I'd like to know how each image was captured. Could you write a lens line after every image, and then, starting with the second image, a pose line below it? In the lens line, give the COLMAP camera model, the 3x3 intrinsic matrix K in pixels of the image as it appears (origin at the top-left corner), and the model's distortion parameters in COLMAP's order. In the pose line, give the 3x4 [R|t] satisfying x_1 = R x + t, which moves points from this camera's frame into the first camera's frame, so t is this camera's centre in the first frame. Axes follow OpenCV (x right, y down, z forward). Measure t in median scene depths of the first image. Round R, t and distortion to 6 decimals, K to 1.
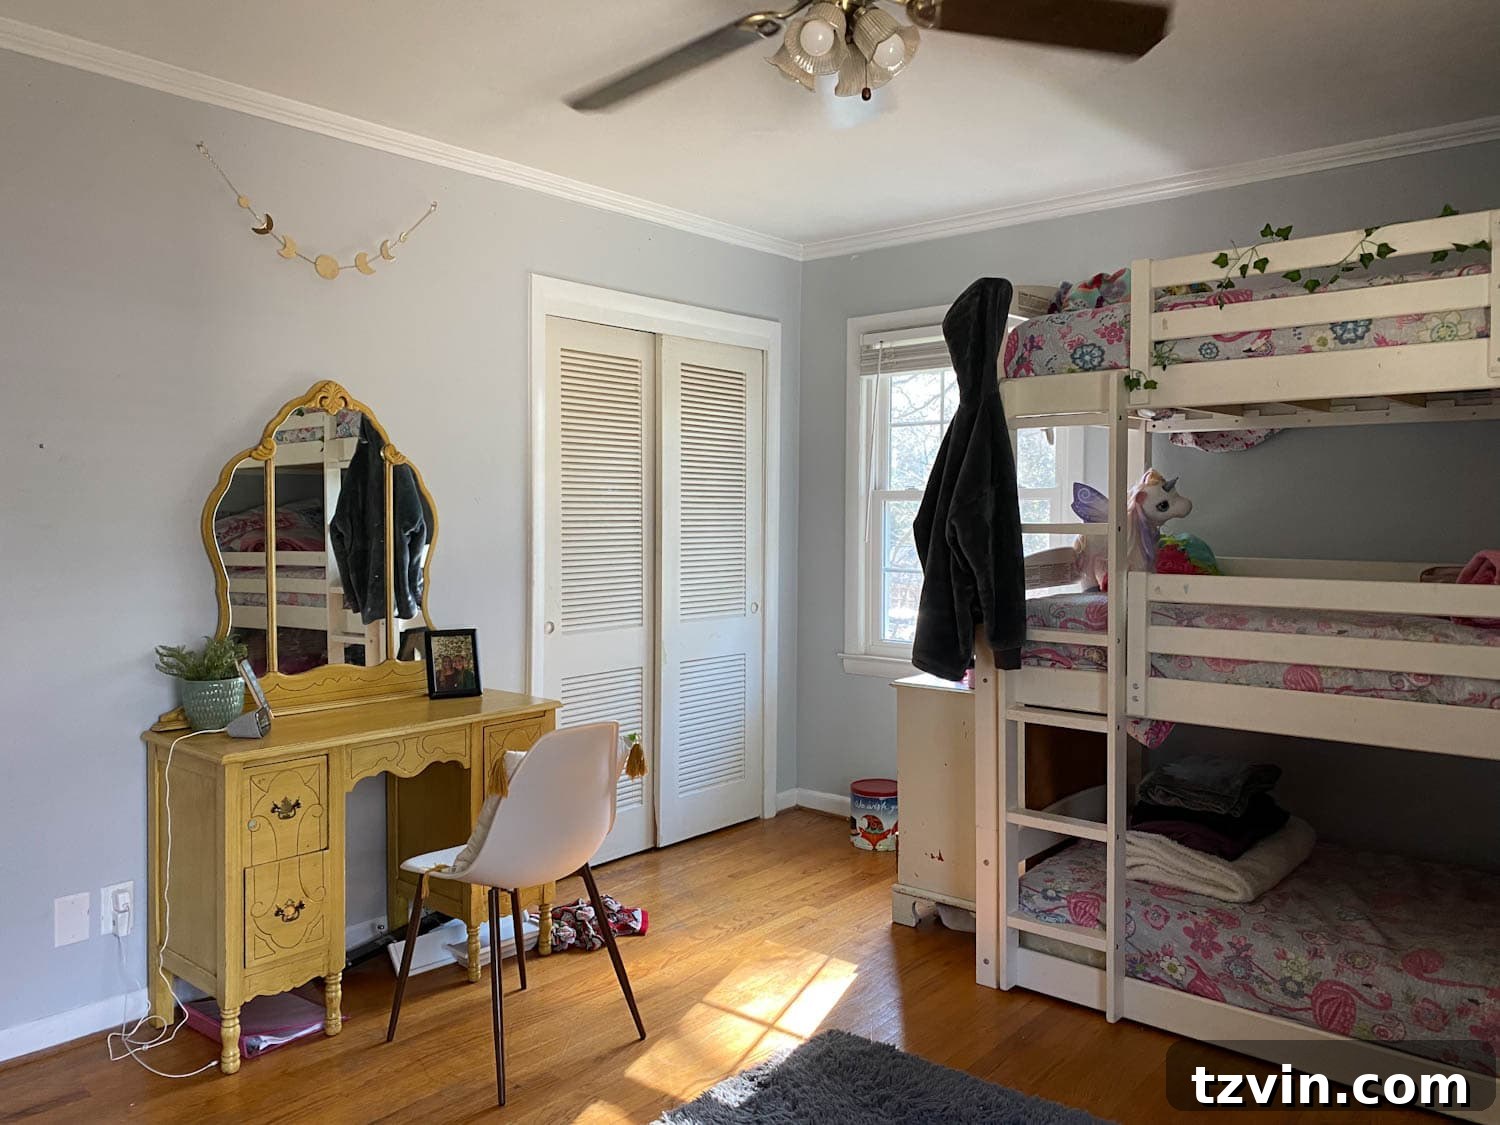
lens RADIAL K [[1156.7, 0, 754.8], [0, 1156.7, 534.6], [0, 0, 1]] dist [-0.021161, 0.048996]
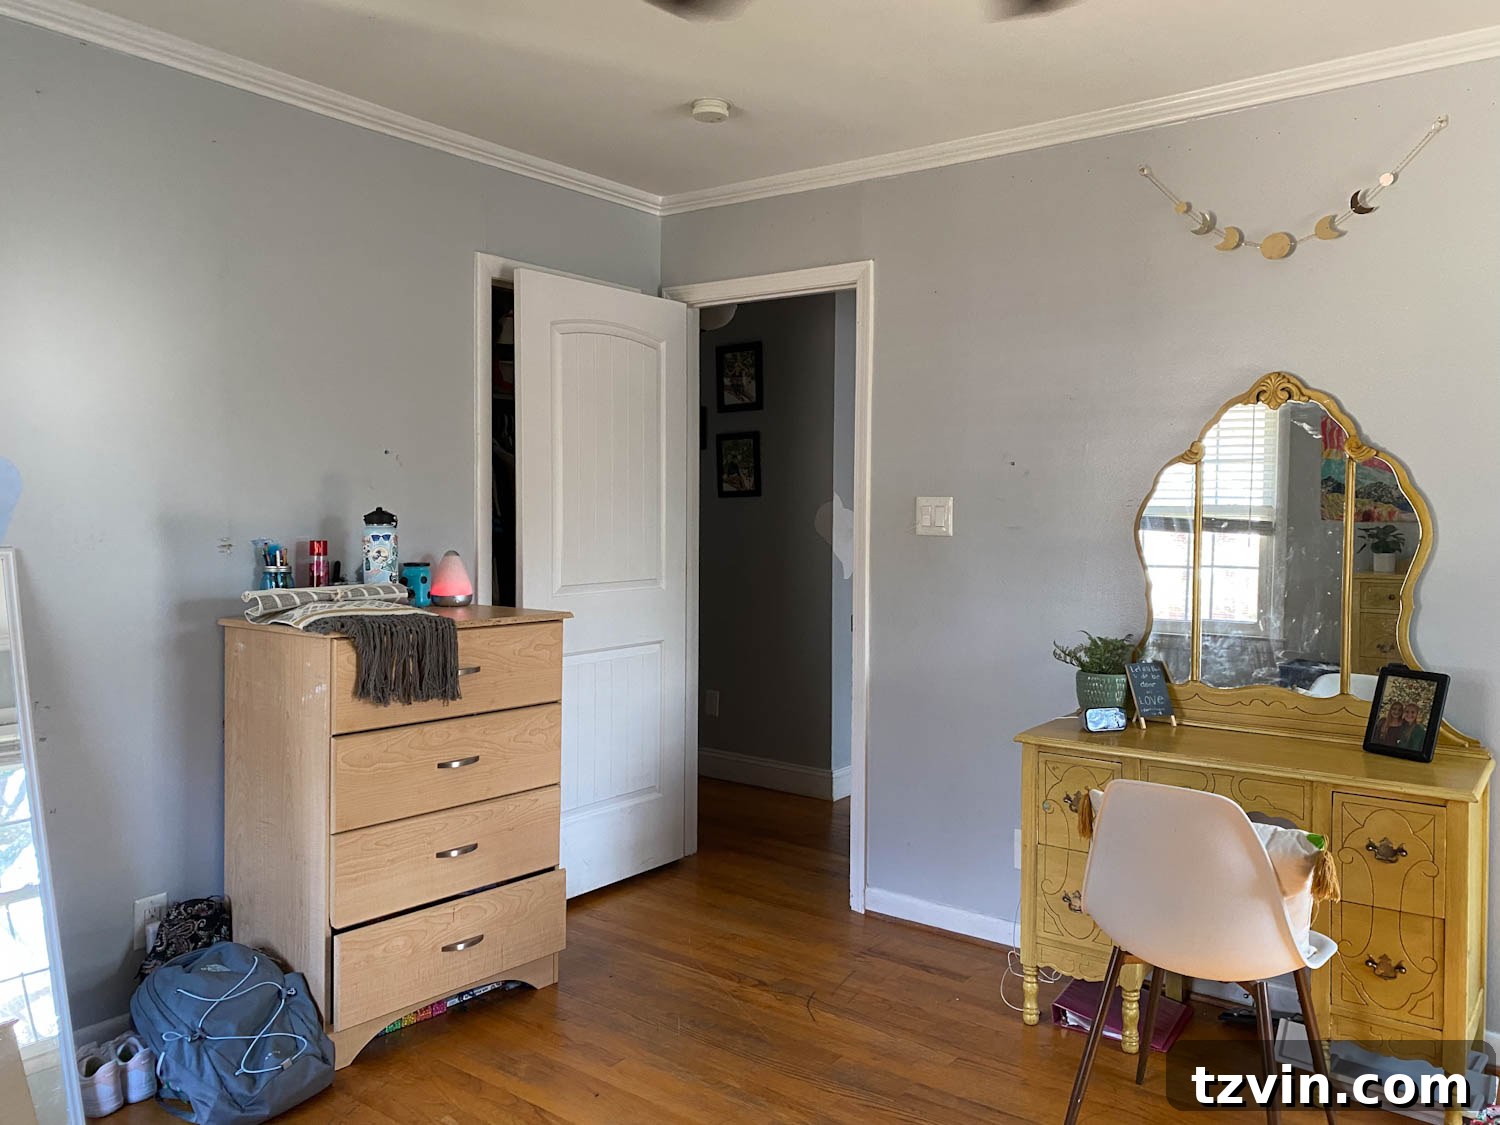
lens RADIAL K [[1164.0, 0, 751.9], [0, 1164.0, 538.3], [0, 0, 1]] dist [0.094296, -0.160640]
pose [[0.054495, 0.022473, -0.998261, 0.606667], [-0.021656, 0.999538, 0.021320, -0.016440], [0.998279, 0.020456, 0.054957, 0.619890]]
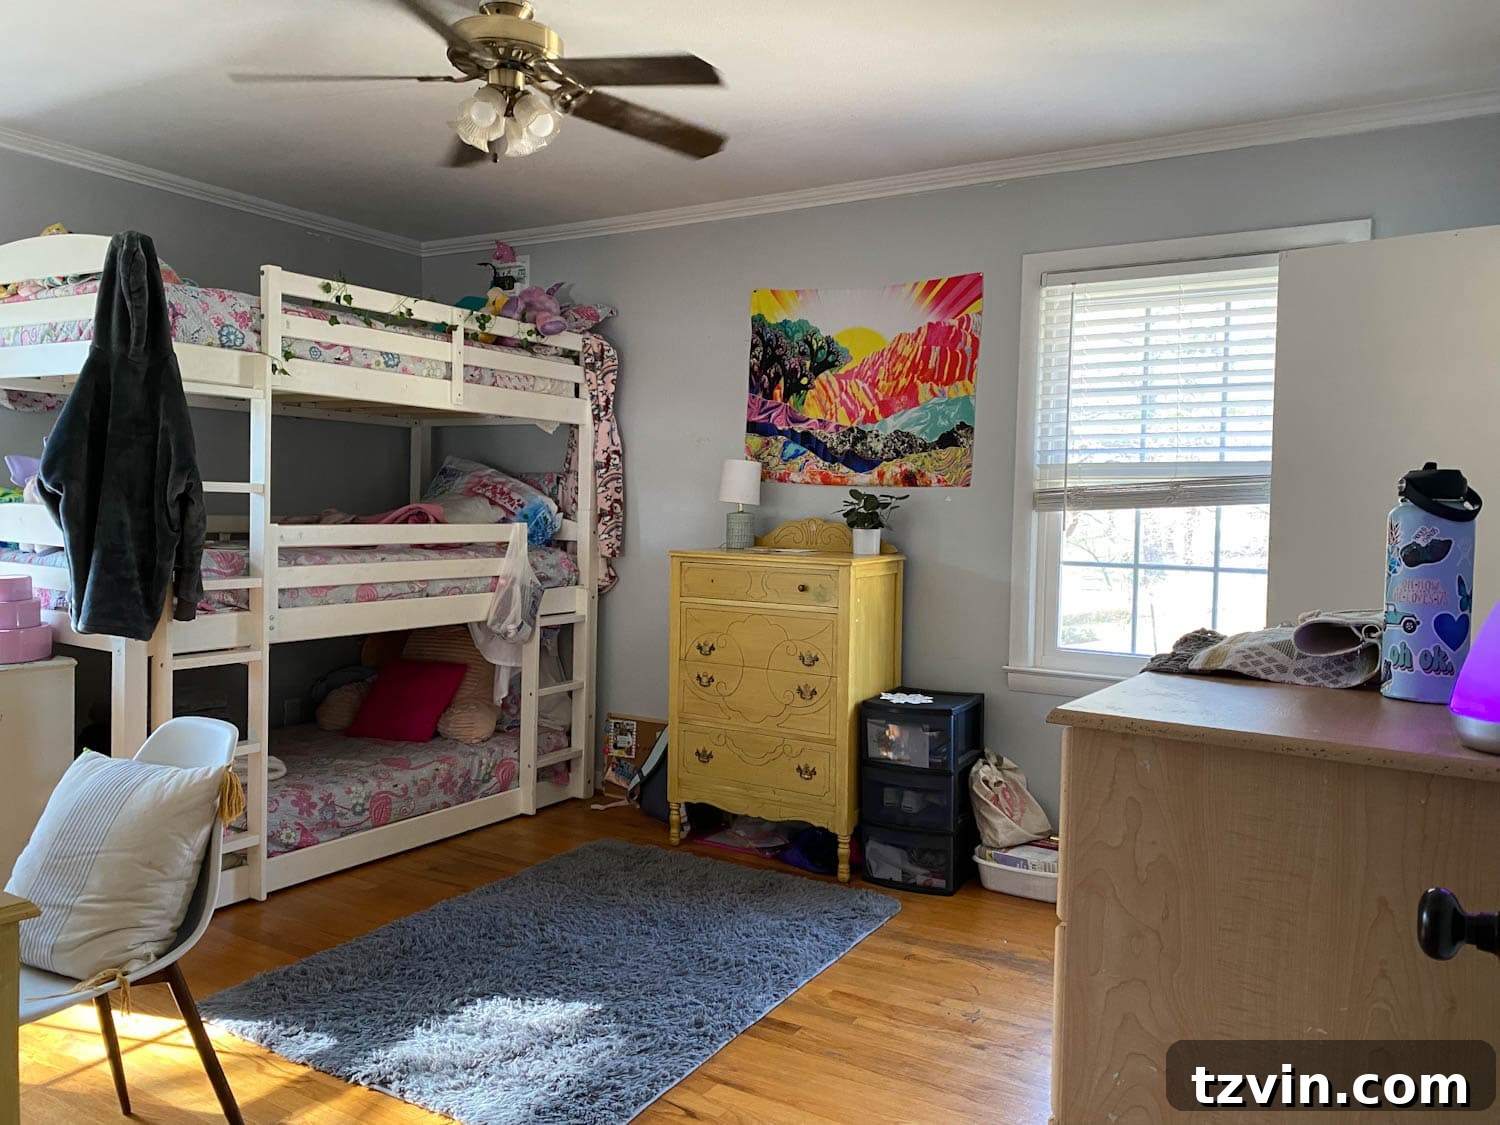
lens RADIAL K [[1164.0, 0, 751.9], [0, 1164.0, 538.3], [0, 0, 1]] dist [0.094296, -0.160640]
pose [[-0.158047, -0.031212, 0.986938, -0.971437], [-0.005980, 0.999512, 0.030652, 0.006713], [-0.987414, -0.001058, -0.158156, 0.694606]]
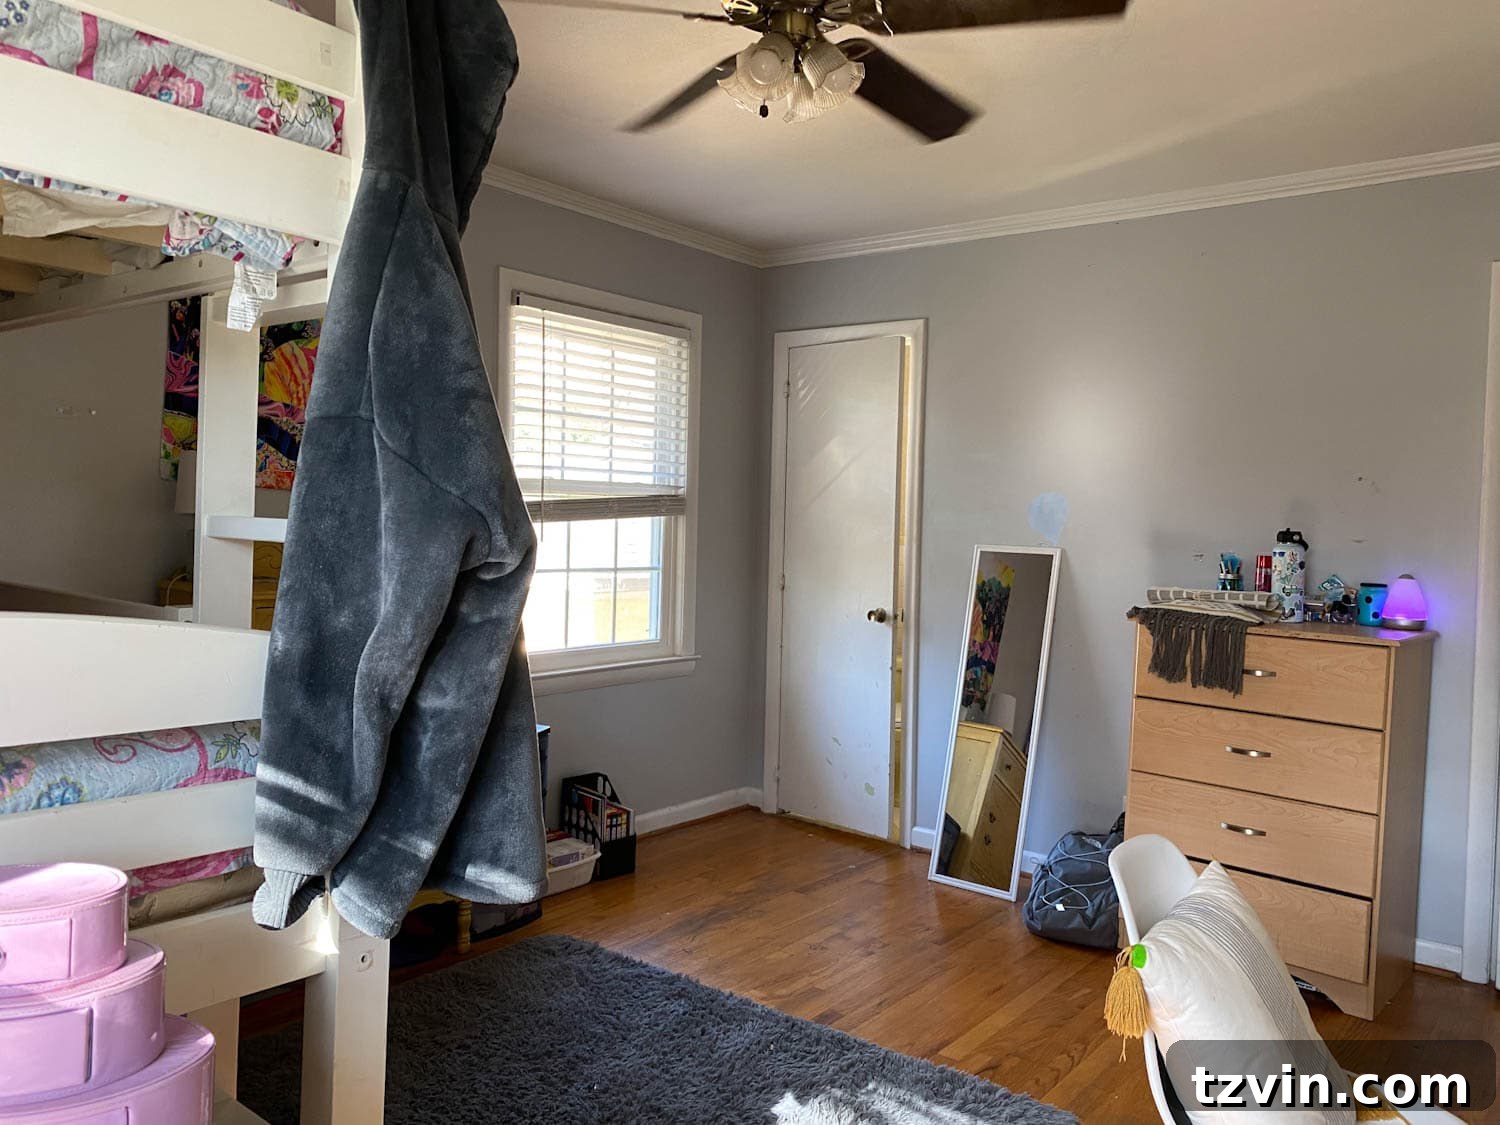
lens RADIAL K [[1144.0, 0, 772.8], [0, 1144.0, 542.9], [0, 0, 1]] dist [0.093142, -0.129823]
pose [[-0.998923, -0.034559, -0.030963, 0.080524], [-0.035704, 0.998669, 0.037220, -0.024780], [0.029635, 0.038286, -0.998827, 1.546619]]
